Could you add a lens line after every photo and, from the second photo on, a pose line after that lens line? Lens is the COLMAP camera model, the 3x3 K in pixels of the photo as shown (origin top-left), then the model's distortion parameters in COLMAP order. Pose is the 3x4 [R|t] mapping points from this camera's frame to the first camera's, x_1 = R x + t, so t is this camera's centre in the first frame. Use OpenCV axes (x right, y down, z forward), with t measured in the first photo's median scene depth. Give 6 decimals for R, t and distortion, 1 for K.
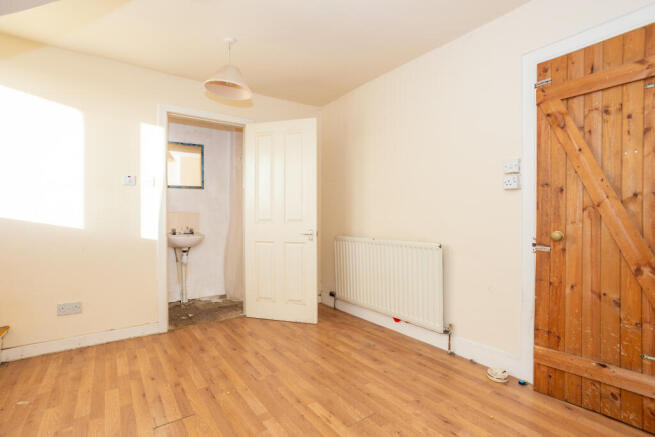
lens RADIAL K [[324.3, 0, 327.5], [0, 324.3, 218.5], [0, 0, 1]] dist [-0.001969, 0.000398]
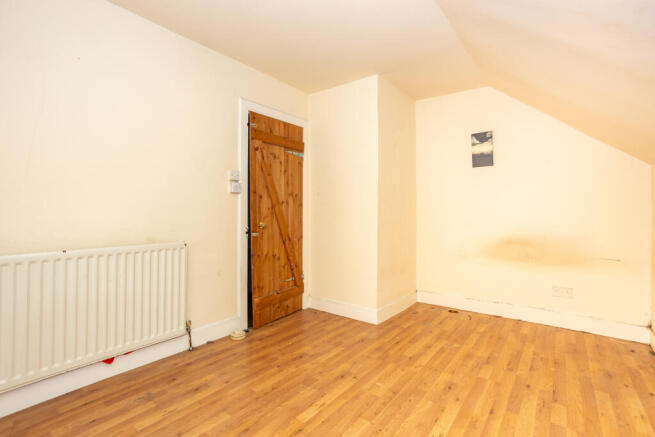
lens RADIAL K [[319.3, 0, 325.1], [0, 319.3, 213.9], [0, 0, 1]] dist [-0.045934, 0.026246]
pose [[-0.298349, -0.005398, 0.954442, -0.720269], [0.005733, 0.999956, 0.007447, -0.011271], [-0.954440, 0.007694, -0.298305, 0.945370]]
